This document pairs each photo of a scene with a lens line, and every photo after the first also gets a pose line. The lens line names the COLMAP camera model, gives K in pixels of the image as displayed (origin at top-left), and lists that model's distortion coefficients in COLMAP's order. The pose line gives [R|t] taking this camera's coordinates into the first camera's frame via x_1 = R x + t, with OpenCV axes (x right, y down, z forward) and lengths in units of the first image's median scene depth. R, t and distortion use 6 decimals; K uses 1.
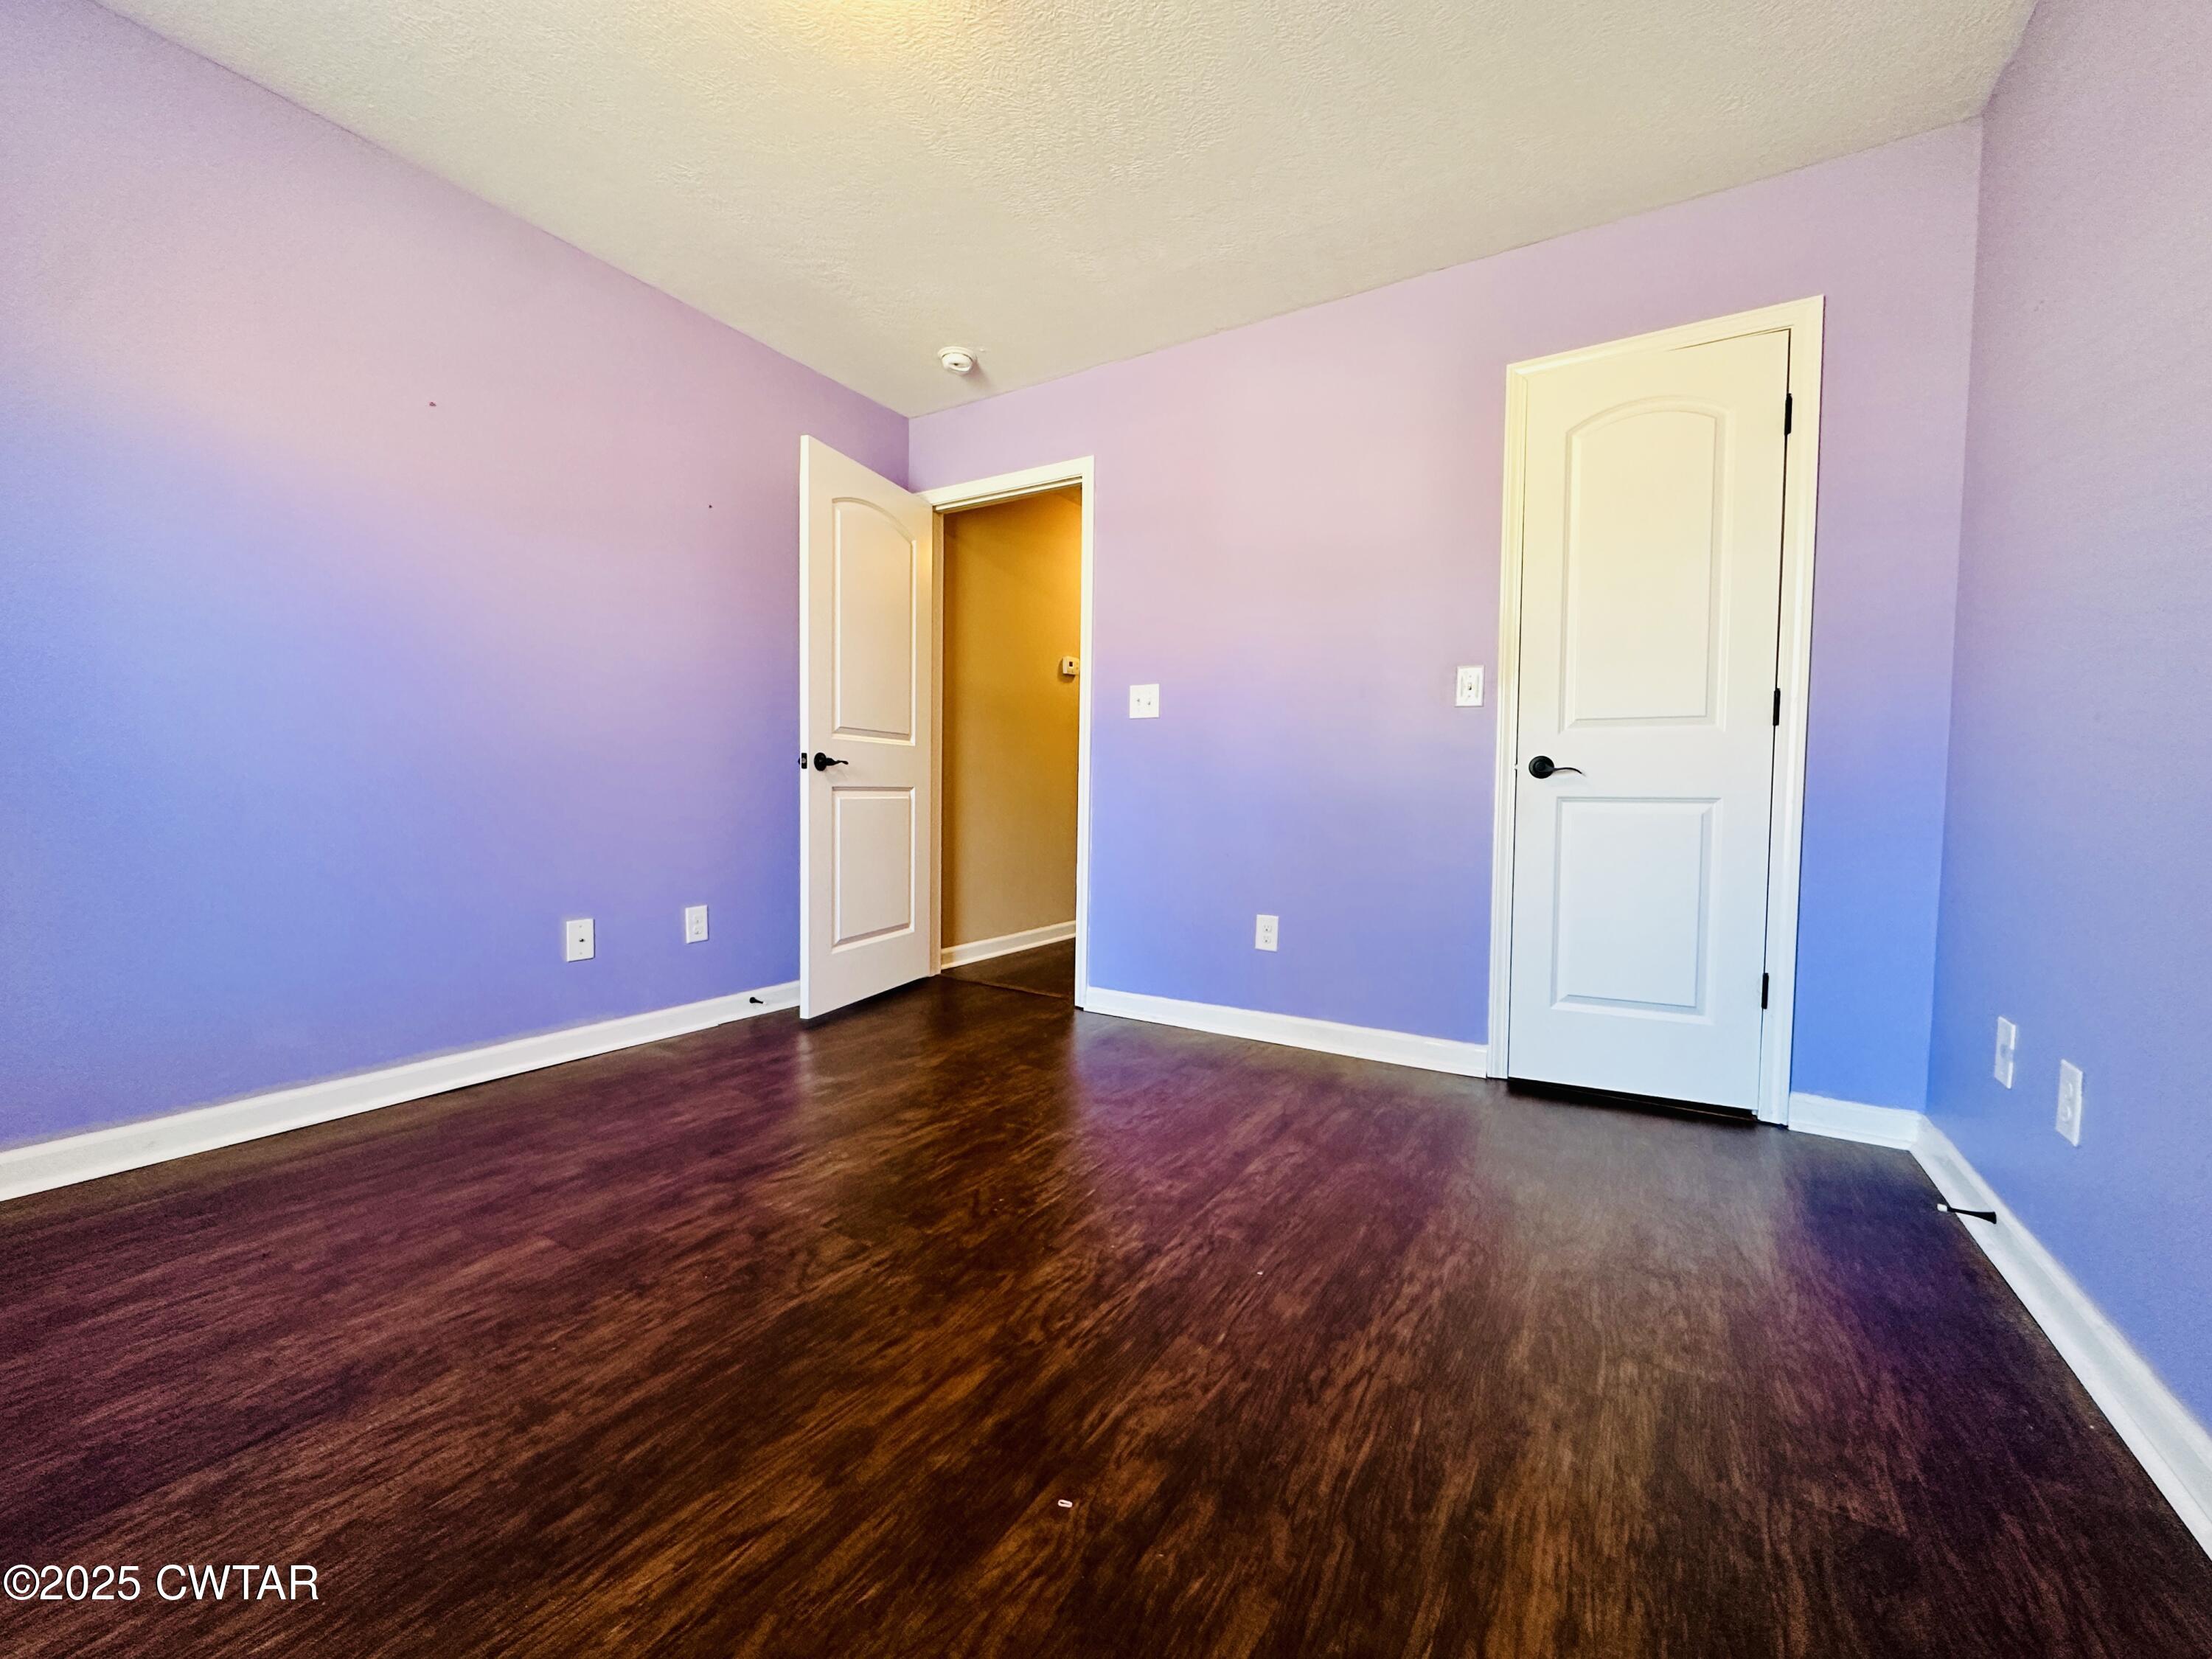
lens RADIAL K [[883.9, 0, 1113.7], [0, 883.9, 831.1], [0, 0, 1]] dist [-0.005669, 0.001835]
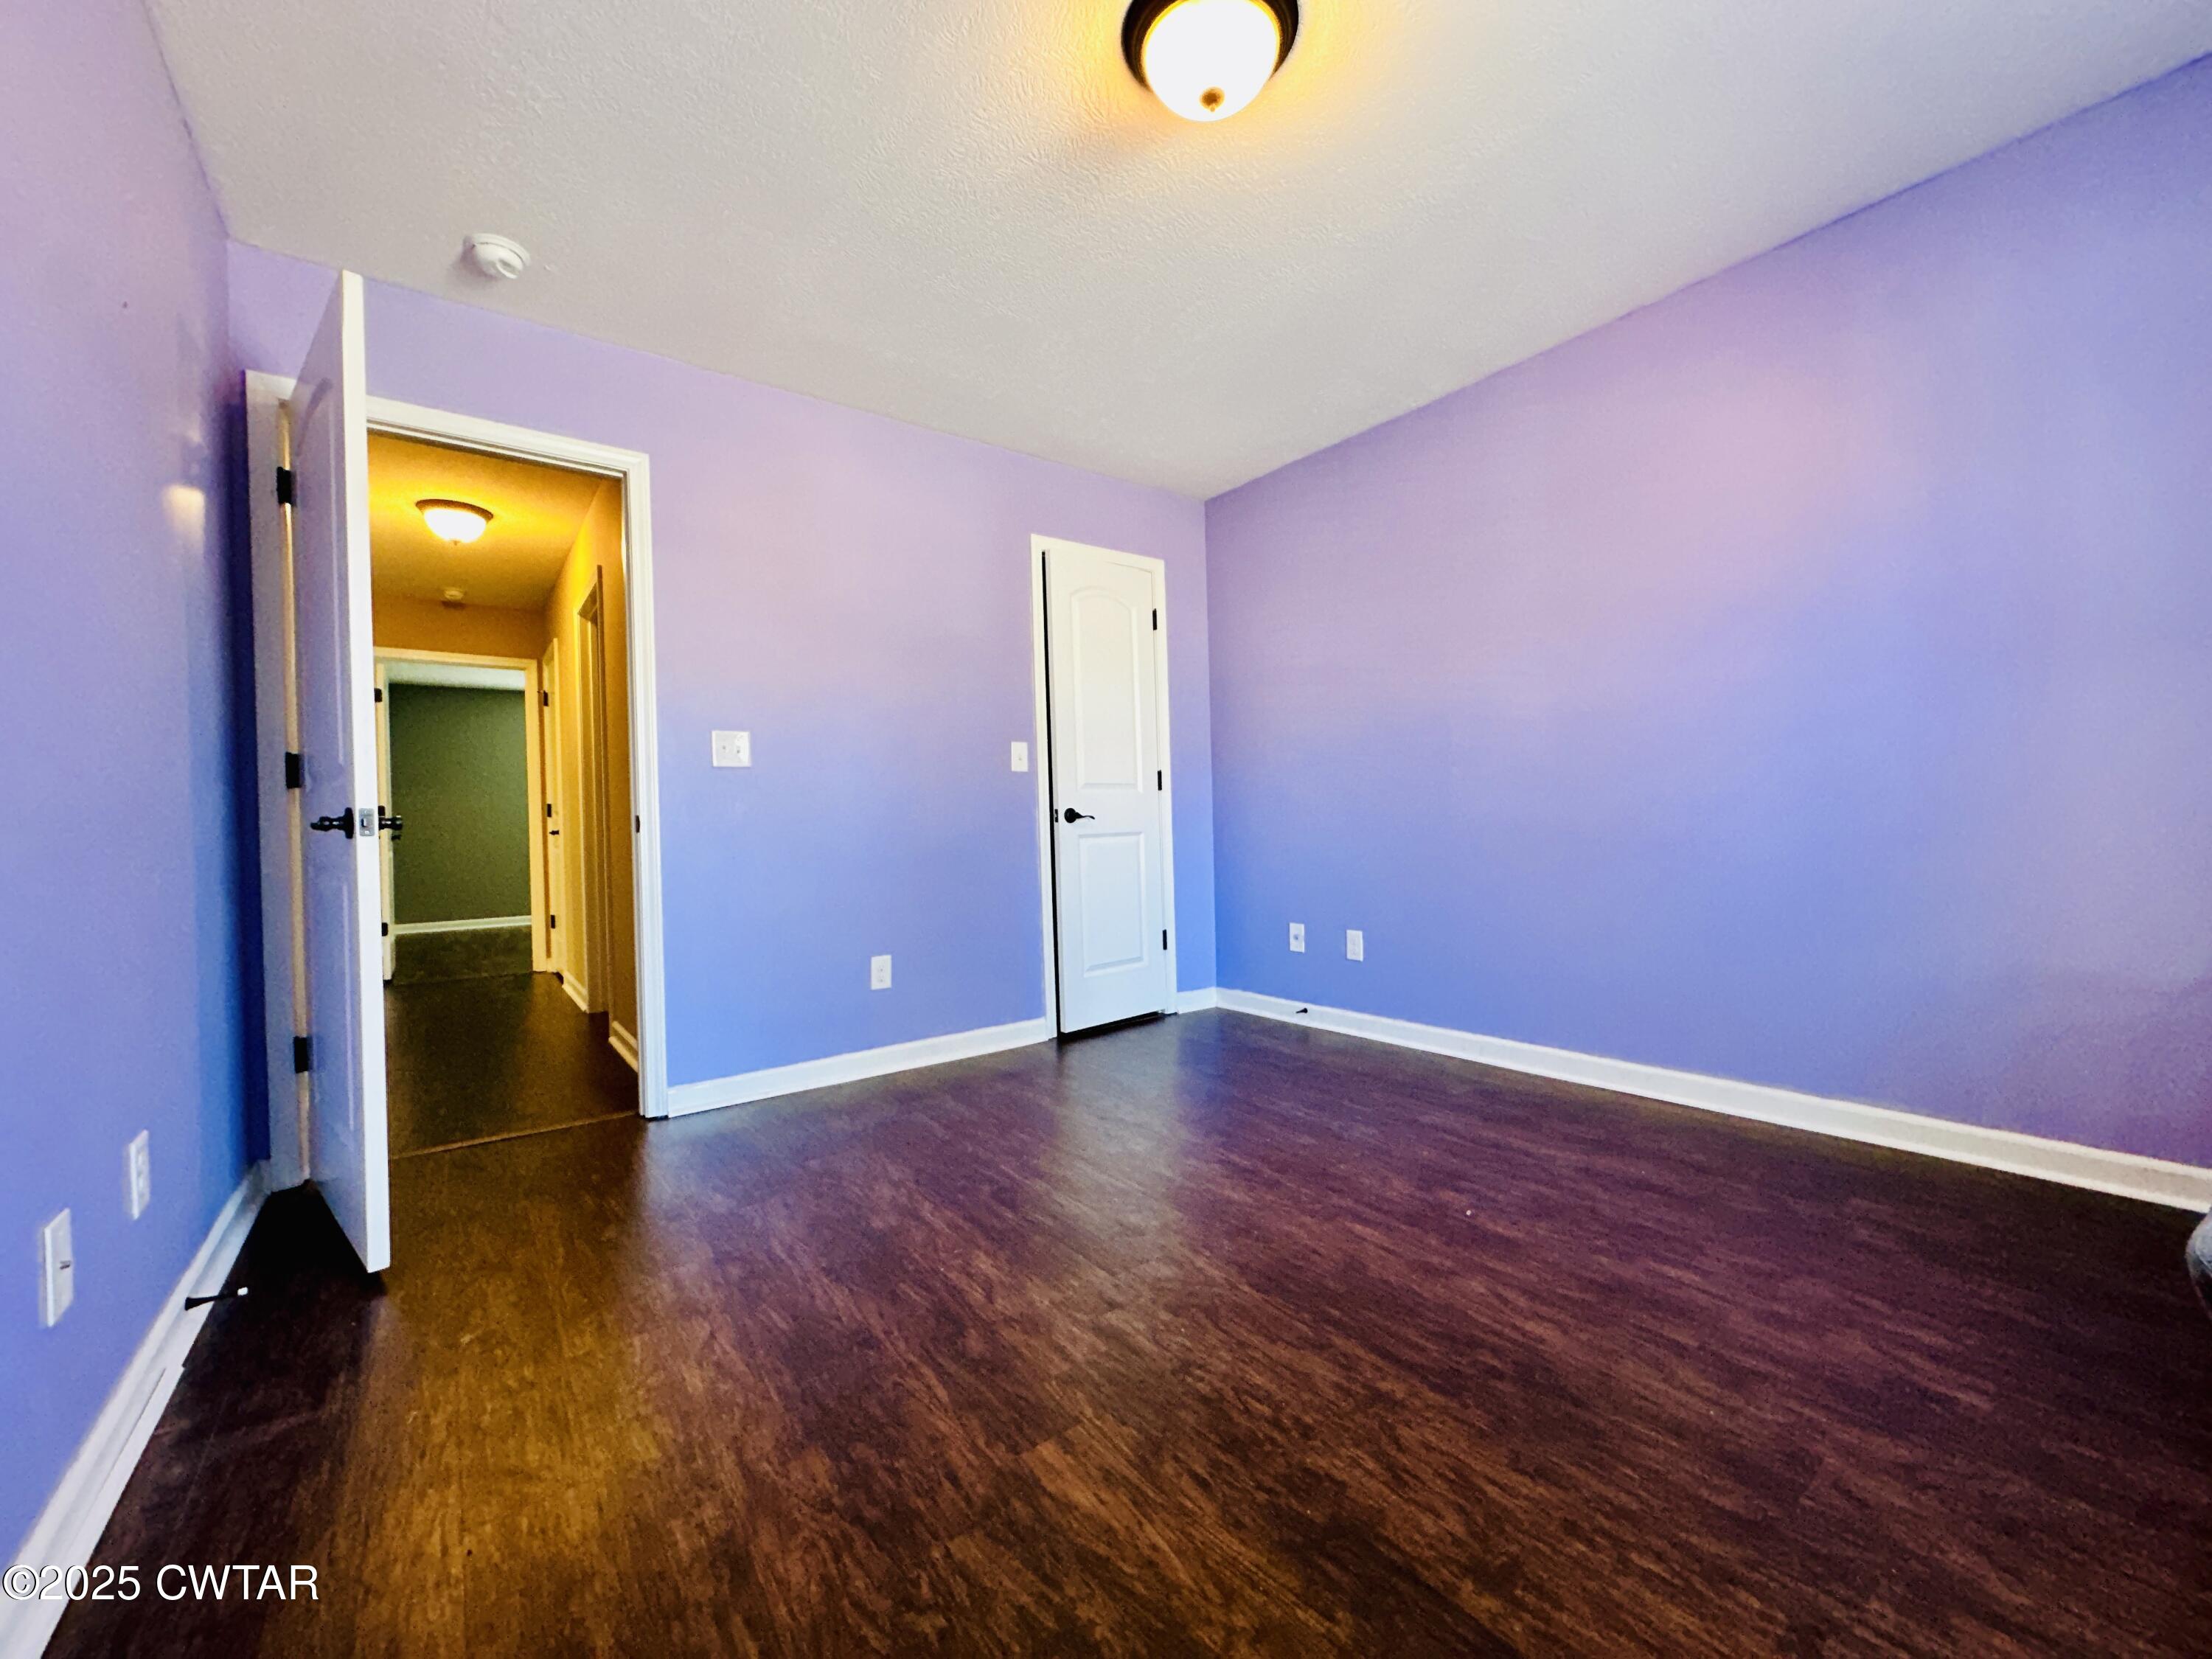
lens RADIAL K [[883.9, 0, 1111.1], [0, 883.9, 817.8], [0, 0, 1]] dist [-0.005669, 0.001835]
pose [[0.360477, -0.014877, 0.932650, -1.248239], [0.079267, 0.996744, -0.014738, -0.058797], [-0.929394, 0.079241, 0.360483, 0.588783]]
